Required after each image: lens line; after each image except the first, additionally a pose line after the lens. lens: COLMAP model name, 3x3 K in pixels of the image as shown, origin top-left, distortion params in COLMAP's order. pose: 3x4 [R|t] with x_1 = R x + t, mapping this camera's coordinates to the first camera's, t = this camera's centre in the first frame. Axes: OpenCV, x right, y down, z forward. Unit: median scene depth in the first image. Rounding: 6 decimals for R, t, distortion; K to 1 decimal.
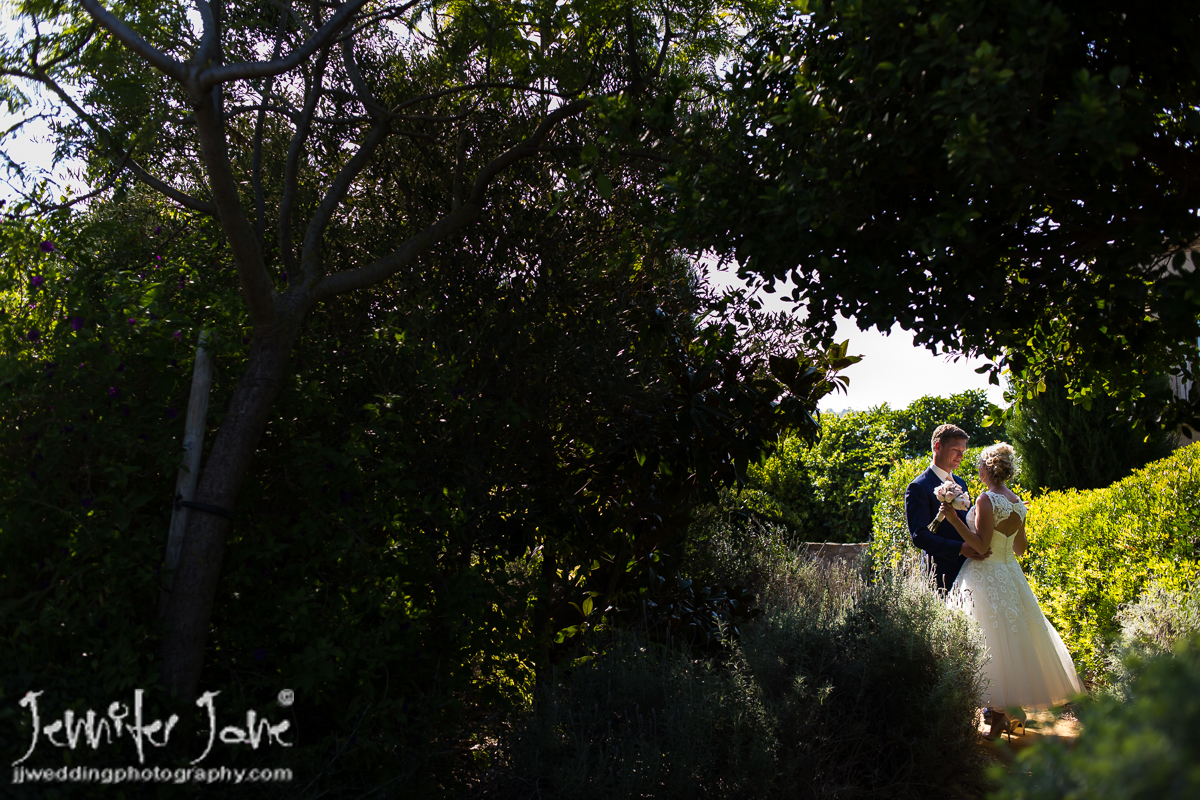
lens RADIAL K [[1187.1, 0, 600.0], [0, 1187.1, 400.0], [0, 0, 1]] dist [-0.014650, -0.029853]
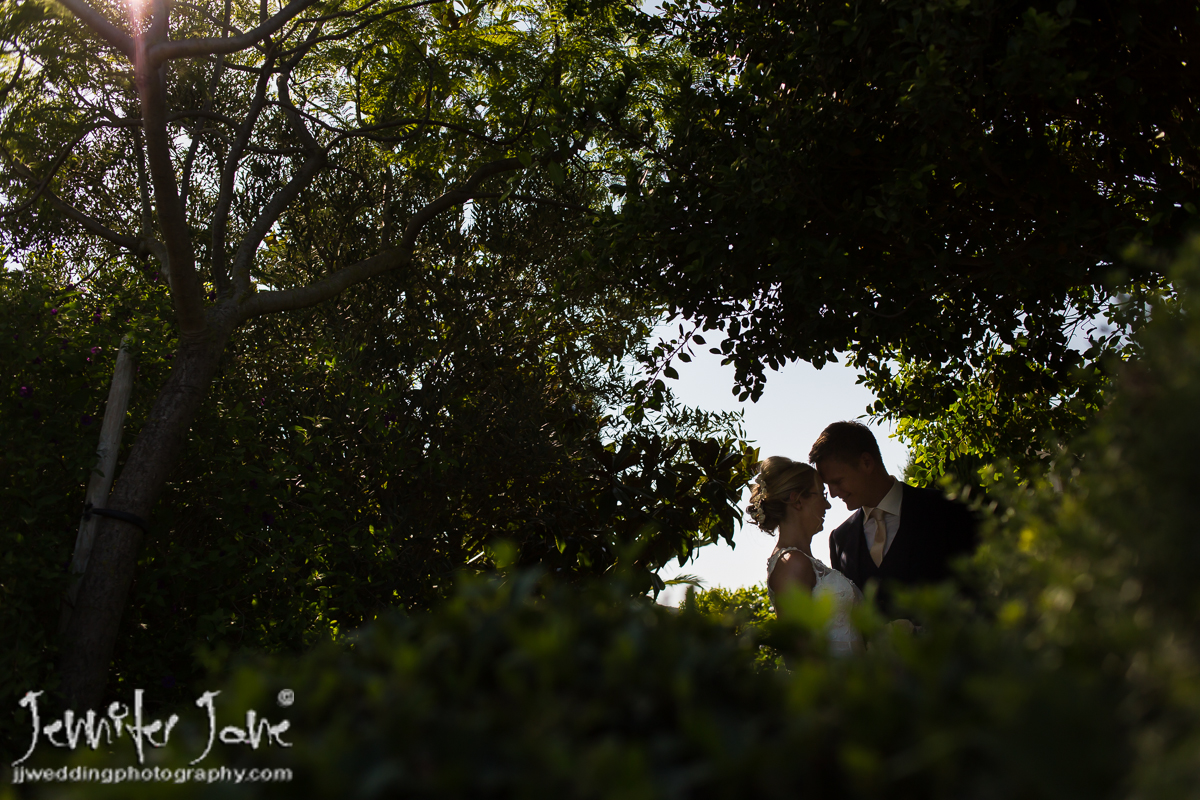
lens RADIAL K [[1187.1, 0, 600.0], [0, 1187.1, 400.0], [0, 0, 1]] dist [-0.014650, -0.029853]
pose [[0.995067, 0.010333, 0.098665, -0.049045], [0.006780, 0.985153, -0.171547, 0.158425], [-0.098972, 0.171369, 0.980223, 0.038555]]
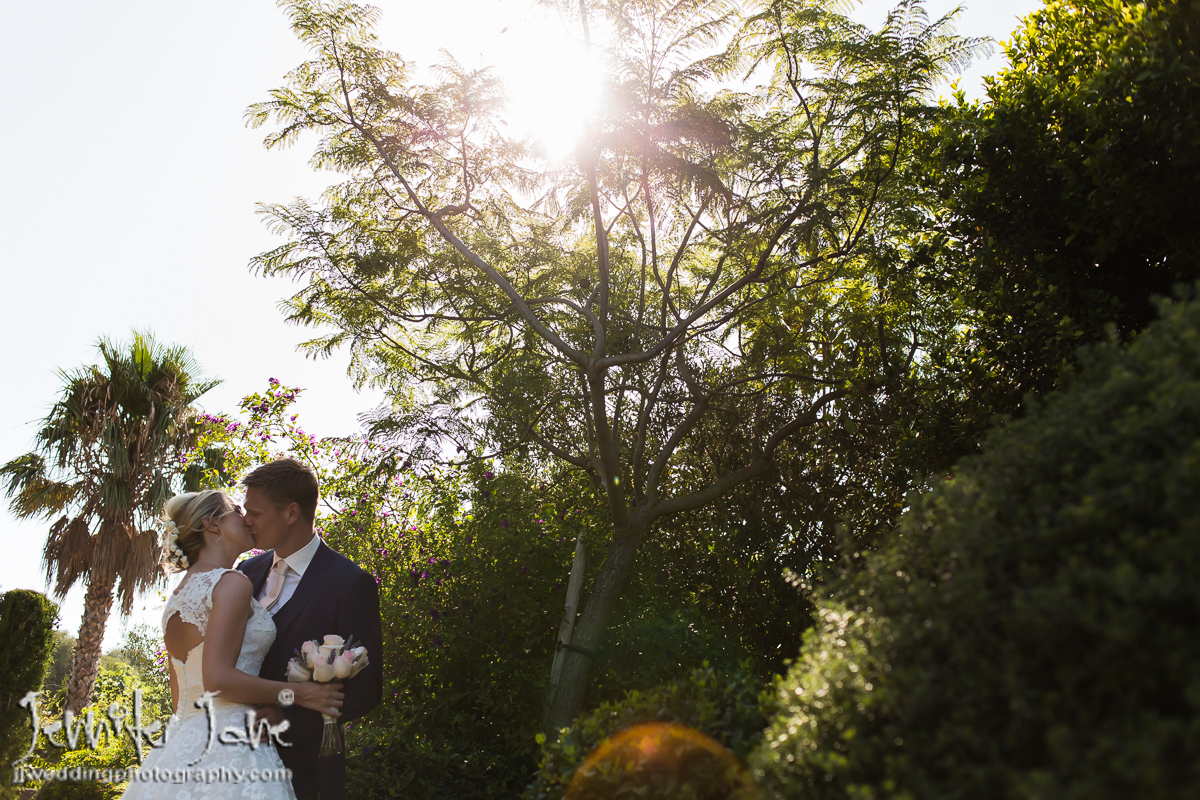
lens RADIAL K [[1187.1, 0, 600.0], [0, 1187.1, 400.0], [0, 0, 1]] dist [-0.014650, -0.029853]
pose [[0.968720, -0.020109, -0.247341, 0.060821], [-0.050193, 0.960233, -0.274652, 0.190594], [0.243028, 0.278476, 0.929187, -0.429193]]
